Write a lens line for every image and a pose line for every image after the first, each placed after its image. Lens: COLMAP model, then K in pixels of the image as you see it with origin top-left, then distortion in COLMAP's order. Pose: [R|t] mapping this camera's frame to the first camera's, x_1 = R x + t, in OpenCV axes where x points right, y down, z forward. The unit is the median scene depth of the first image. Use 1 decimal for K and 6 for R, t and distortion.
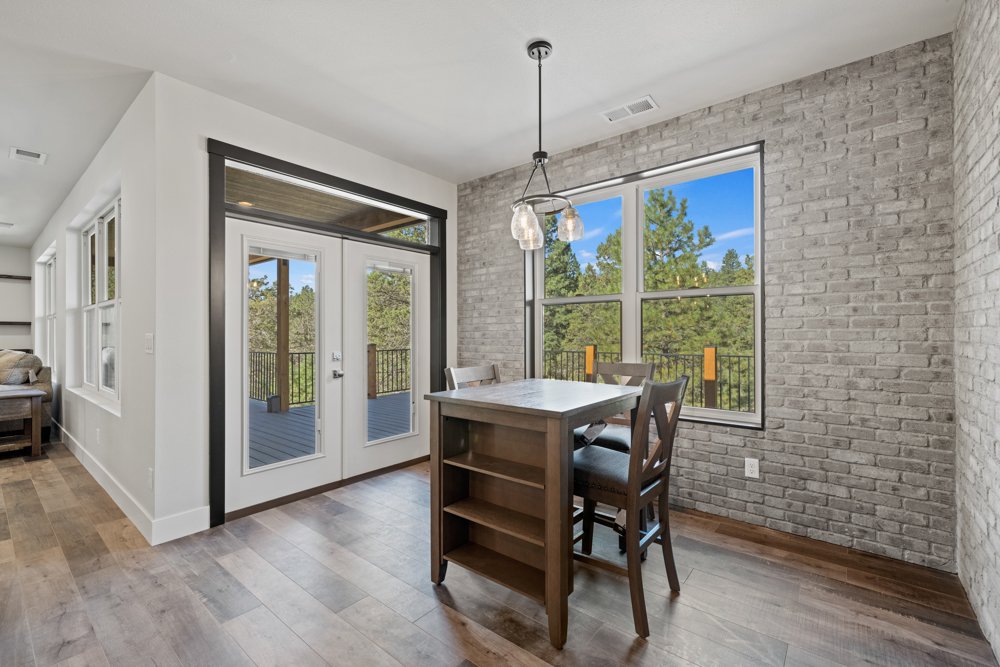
lens RADIAL K [[424.9, 0, 493.0], [0, 424.9, 331.6], [0, 0, 1]] dist [0.002122, 0.000723]
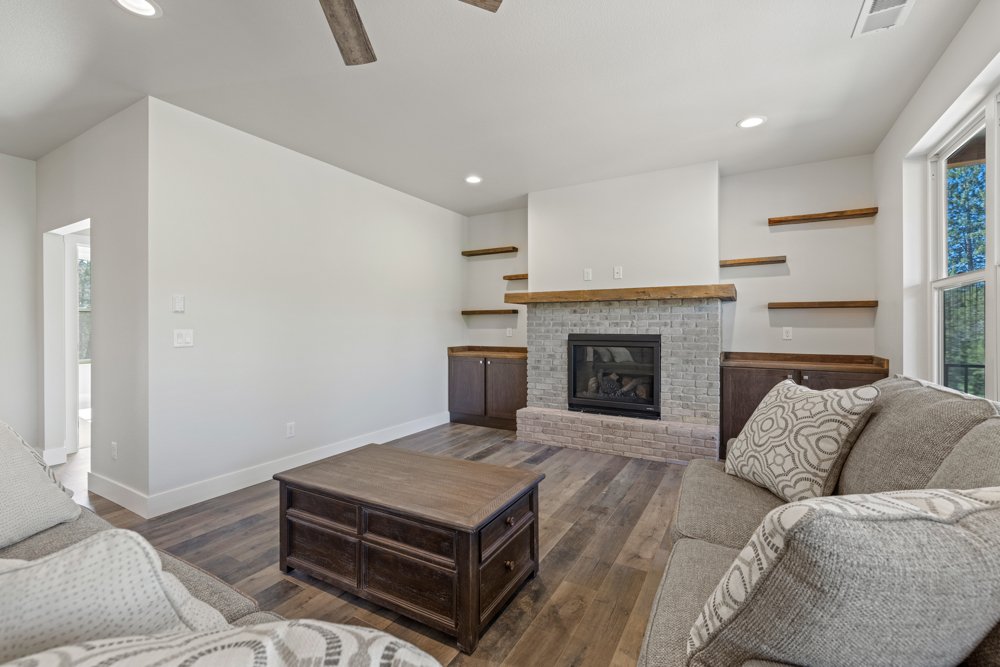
lens RADIAL K [[424.9, 0, 497.9], [0, 424.9, 329.2], [0, 0, 1]] dist [0.002122, 0.000723]
pose [[0.093779, 0.007572, -0.995564, -0.586553], [-0.006345, 0.999955, 0.007008, 0.010590], [0.995573, 0.005659, 0.093823, 0.473875]]
